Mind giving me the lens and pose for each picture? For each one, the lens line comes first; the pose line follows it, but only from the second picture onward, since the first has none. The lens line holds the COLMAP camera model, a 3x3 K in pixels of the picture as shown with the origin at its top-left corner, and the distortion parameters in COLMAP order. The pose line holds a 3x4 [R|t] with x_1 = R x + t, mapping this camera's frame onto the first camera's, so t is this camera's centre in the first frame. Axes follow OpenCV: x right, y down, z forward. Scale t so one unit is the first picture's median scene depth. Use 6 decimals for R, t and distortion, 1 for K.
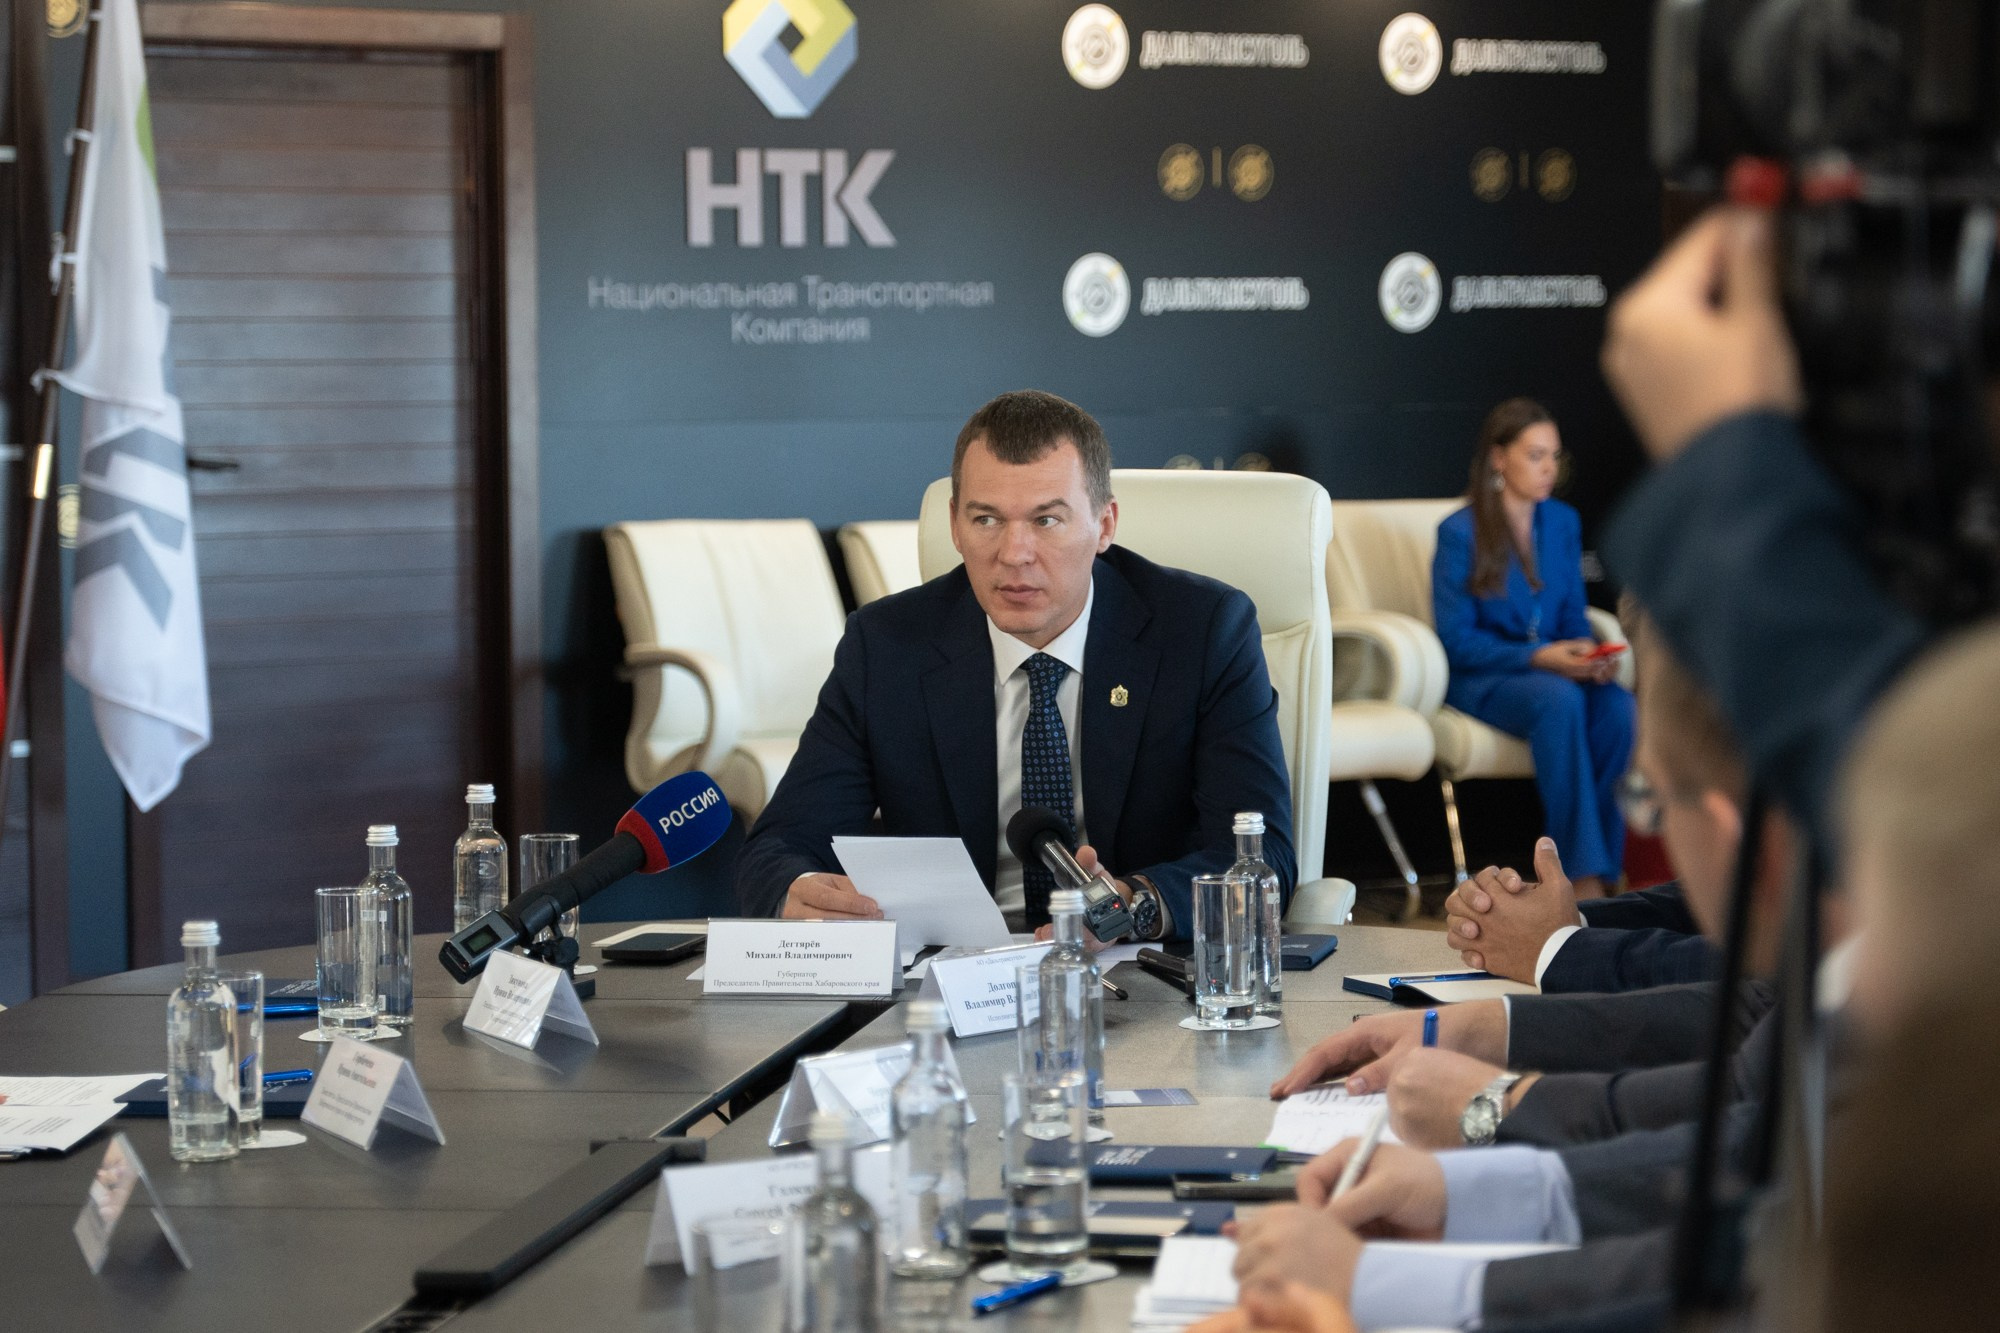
lens RADIAL K [[5918.7, 0, 999.8], [0, 5918.7, 715.3], [0, 0, 1]] dist [0.170486, 0.488961]
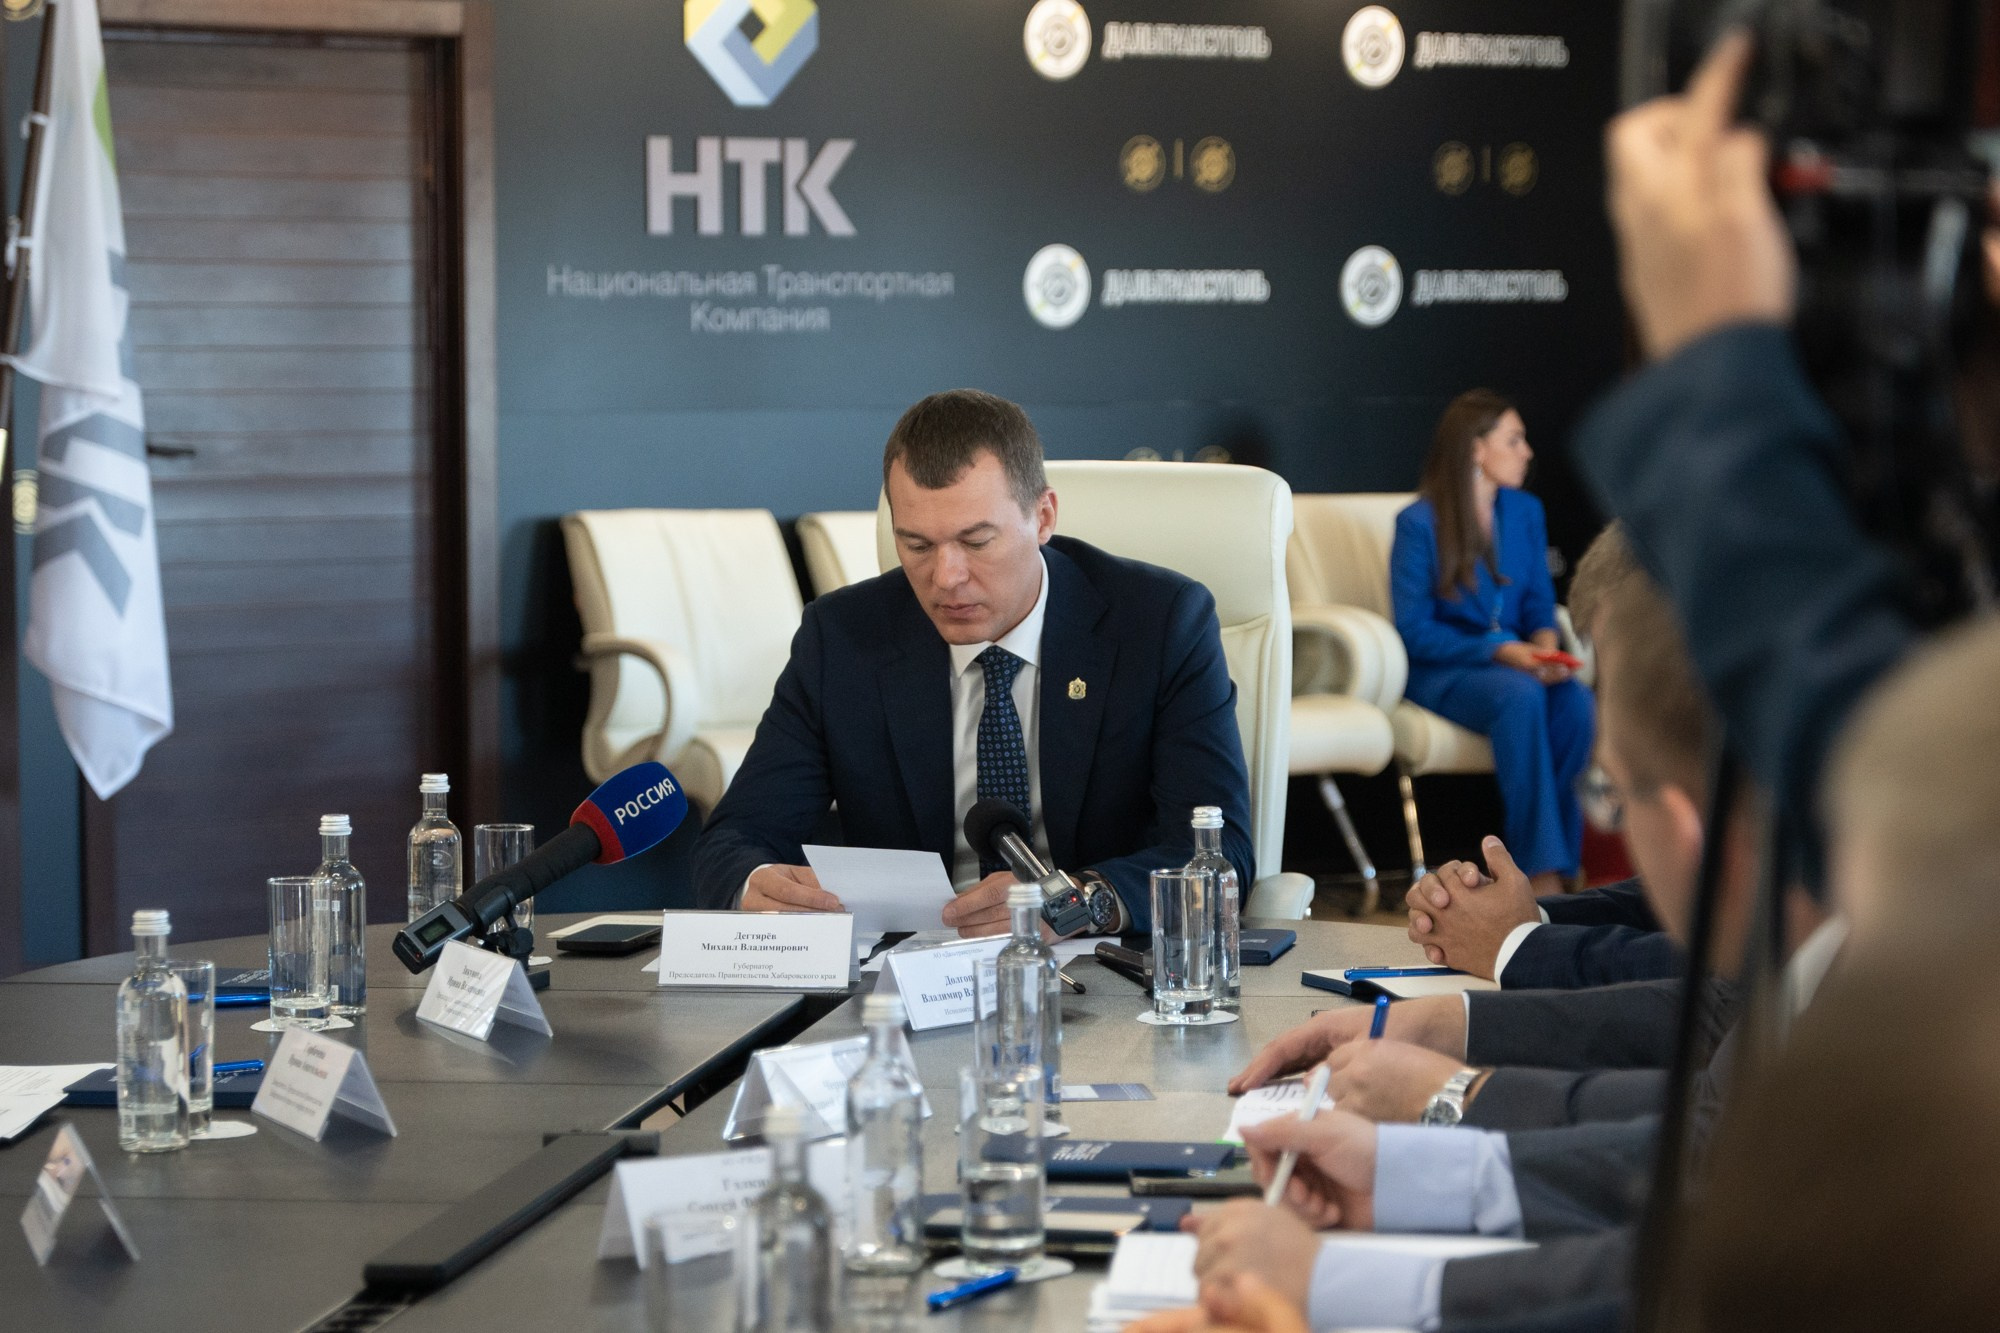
lens RADIAL K [[5918.7, 0, 999.8], [0, 5918.7, 715.3], [0, 0, 1]] dist [0.170486, 0.488961]
pose [[0.999959, 0.005668, 0.007112, -0.000051], [-0.005678, 0.999983, 0.001291, 0.000037], [-0.007105, -0.001332, 0.999974, 0.005443]]
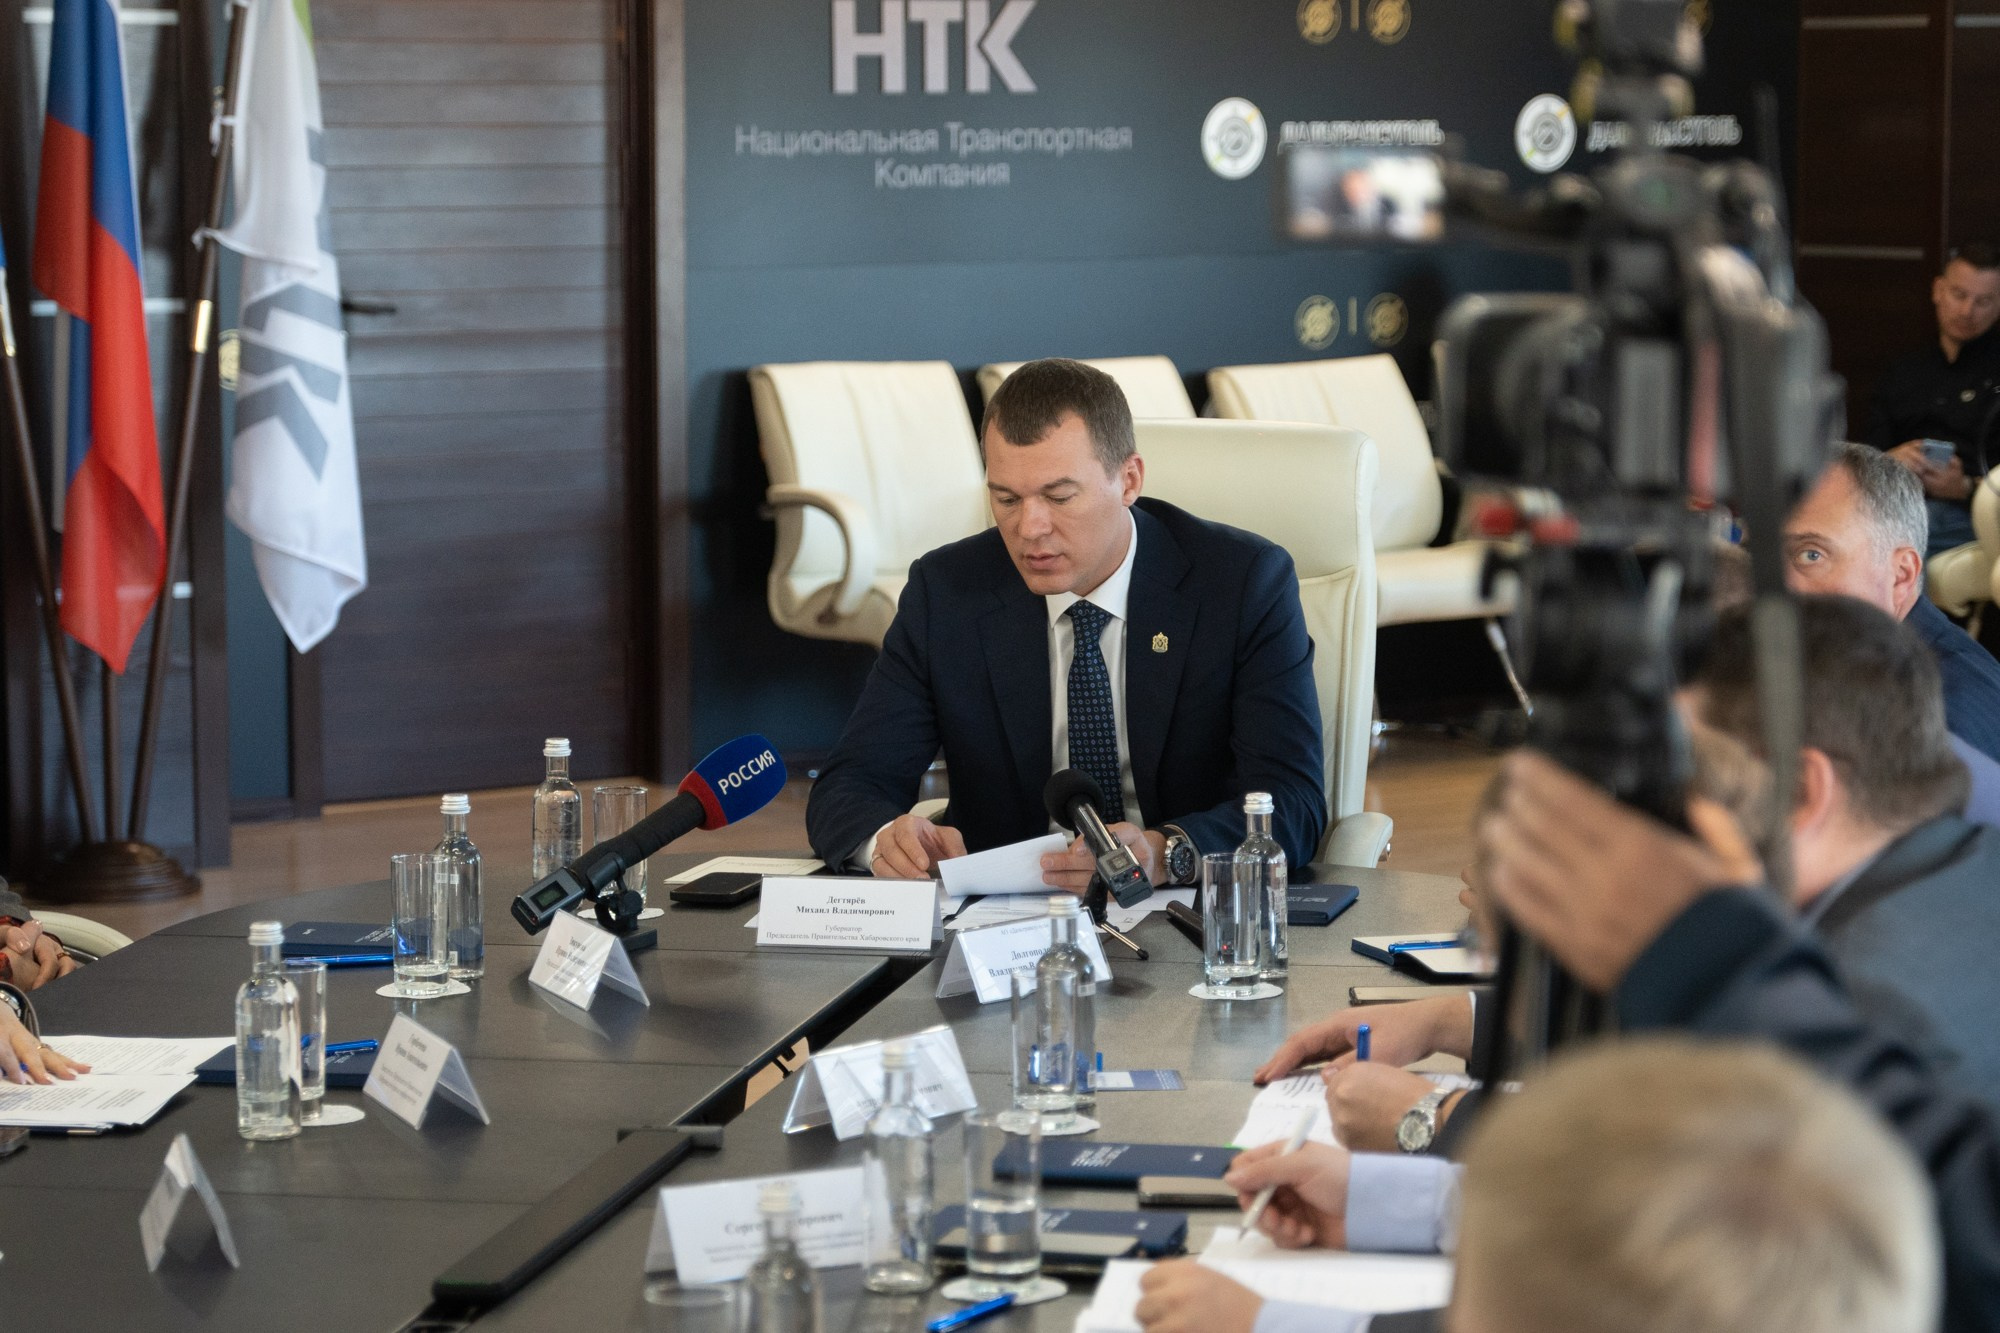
lens RADIAL K [[5994.0, 0, 993.5], [0, 5994.0, 735.4], [0, 0, 1]] dist [0.135622, 0.674308]
pose [[0.999058, 0.011298, -0.041907, 0.037698], [-0.008867, 0.998291, 0.057771, -0.053703], [0.042488, -0.057345, 0.997450, -0.080716]]
